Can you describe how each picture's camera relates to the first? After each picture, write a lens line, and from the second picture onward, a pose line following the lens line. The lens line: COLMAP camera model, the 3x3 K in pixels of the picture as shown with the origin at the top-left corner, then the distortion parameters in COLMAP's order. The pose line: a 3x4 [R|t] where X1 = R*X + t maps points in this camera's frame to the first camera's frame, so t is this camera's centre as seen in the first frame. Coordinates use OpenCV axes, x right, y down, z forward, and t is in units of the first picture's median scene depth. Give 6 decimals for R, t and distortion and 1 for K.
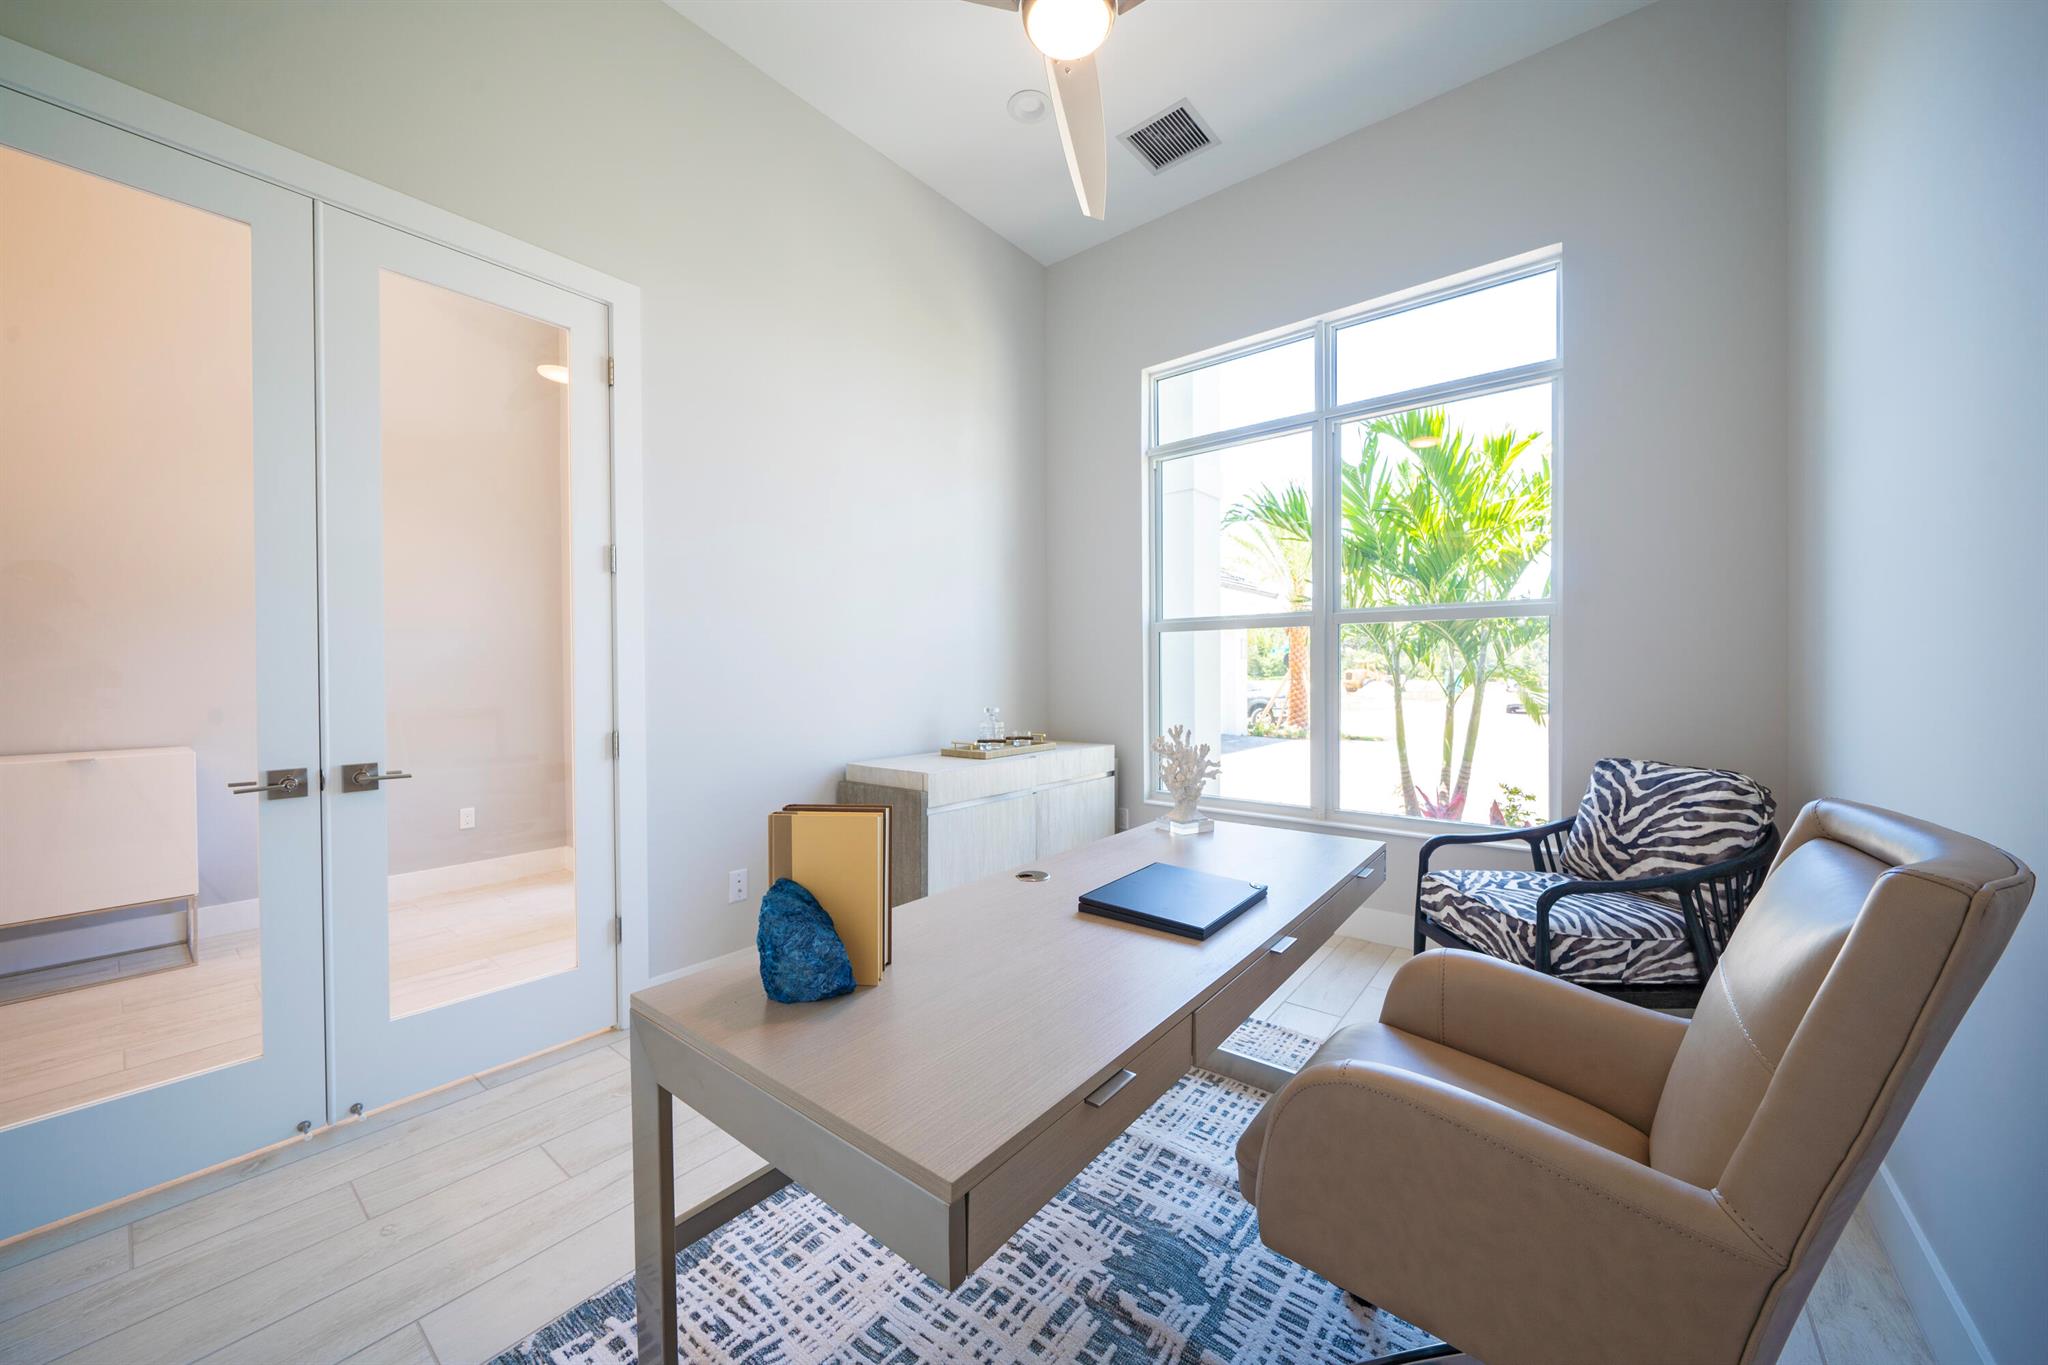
lens RADIAL K [[742.2, 0, 1024.0], [0, 742.2, 682.5], [0, 0, 1]] dist [-0.000761, -0.000052]
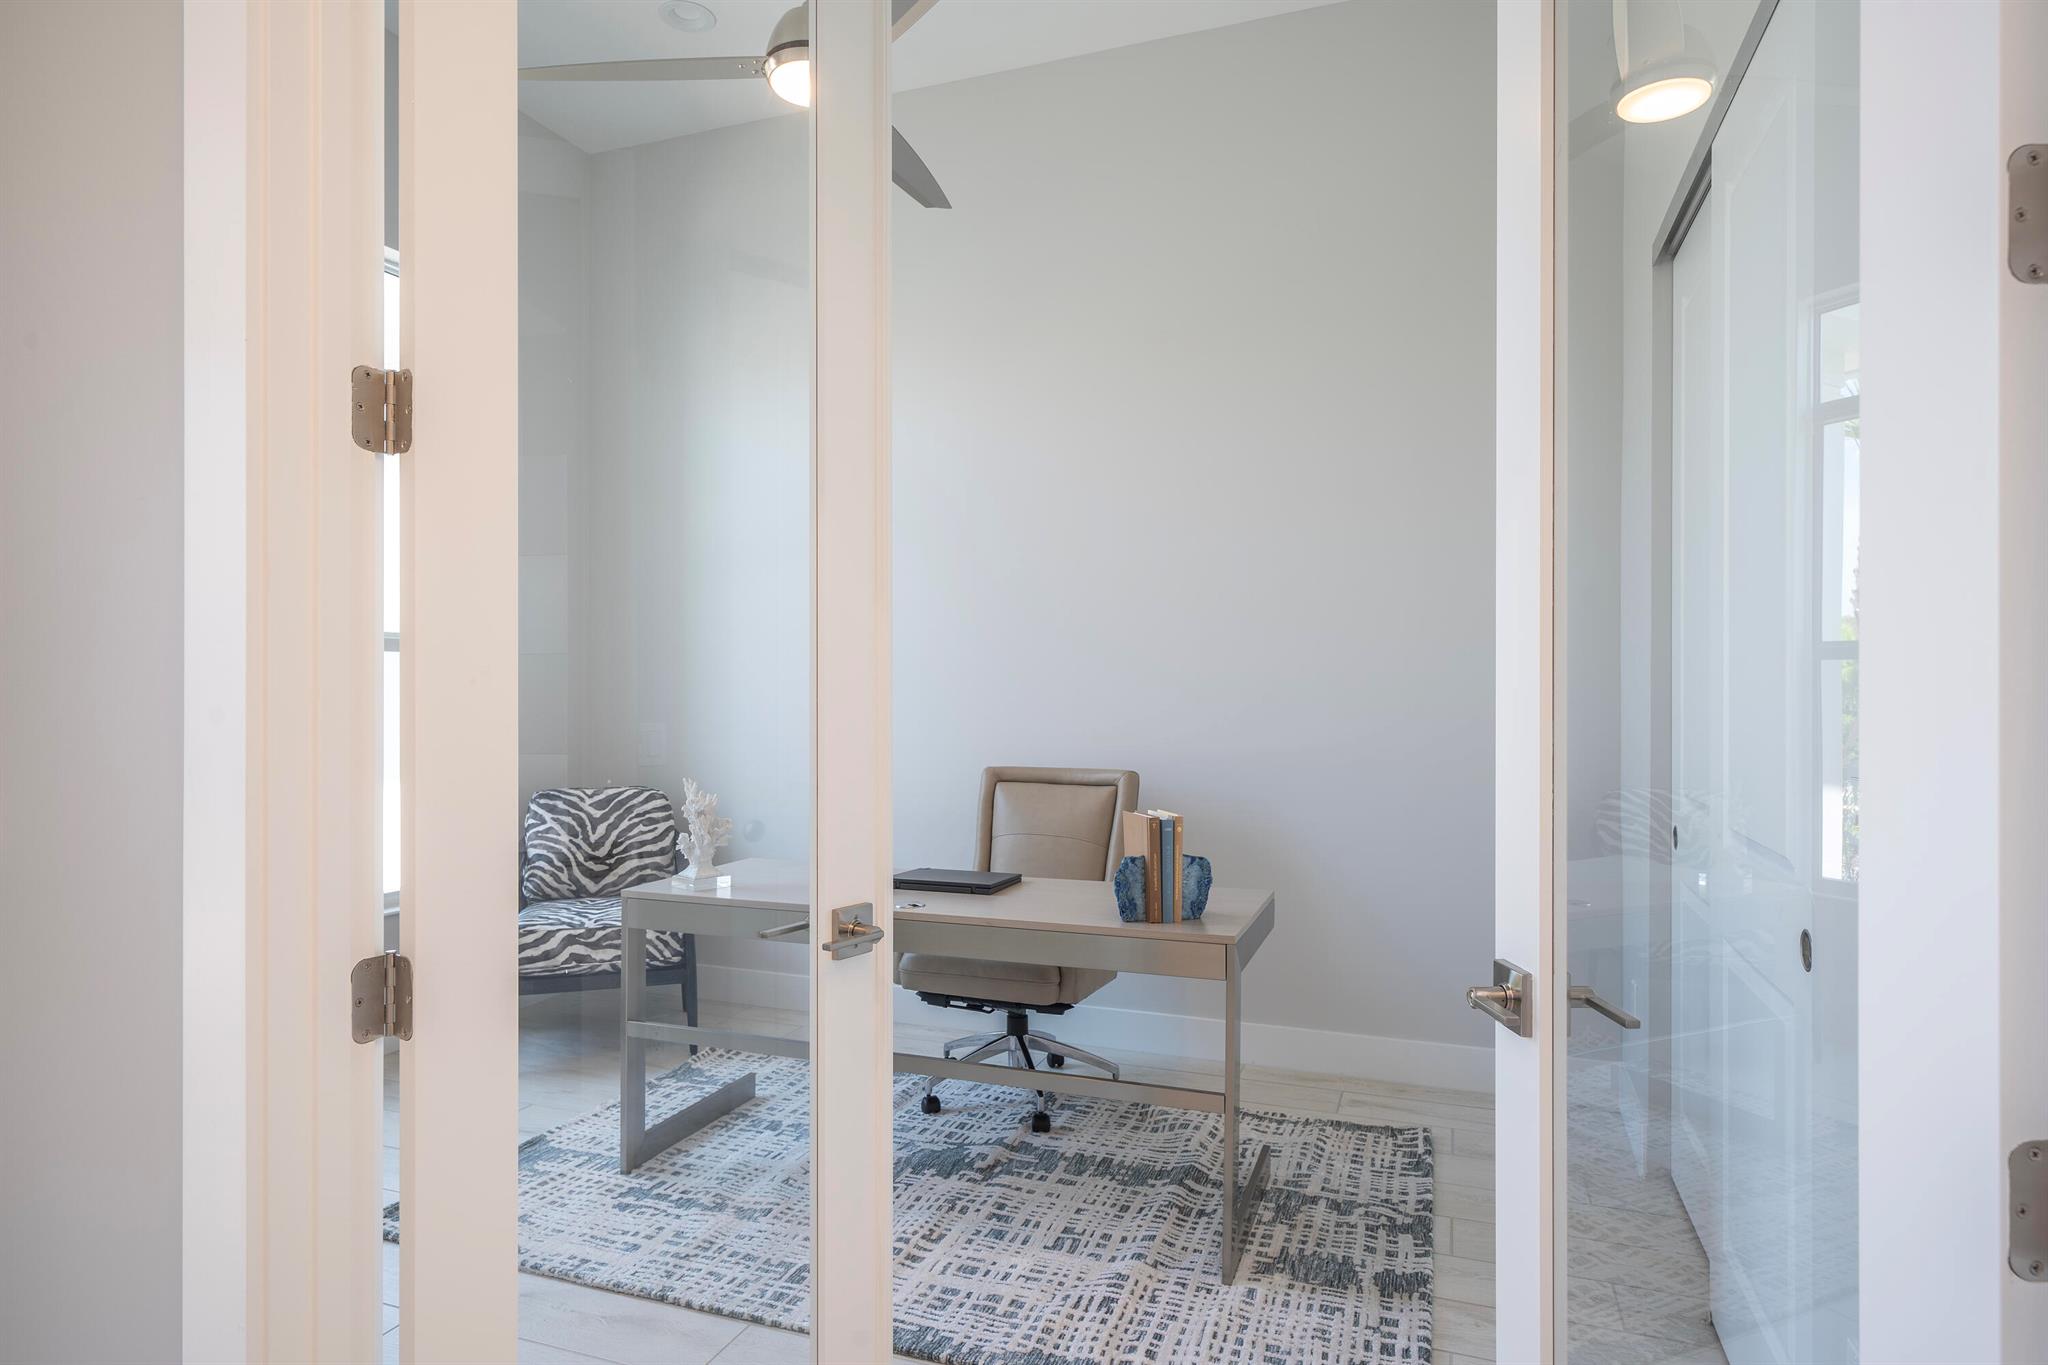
lens RADIAL K [[1138.7, 0, 1015.8], [0, 1138.7, 682.3], [0, 0, 1]] dist [-0.001421, -0.000529]
pose [[-0.303188, 0.008963, 0.952889, -1.160378], [0.013250, 0.999899, -0.005190, -0.045821], [-0.952839, 0.011053, -0.303276, 0.936721]]
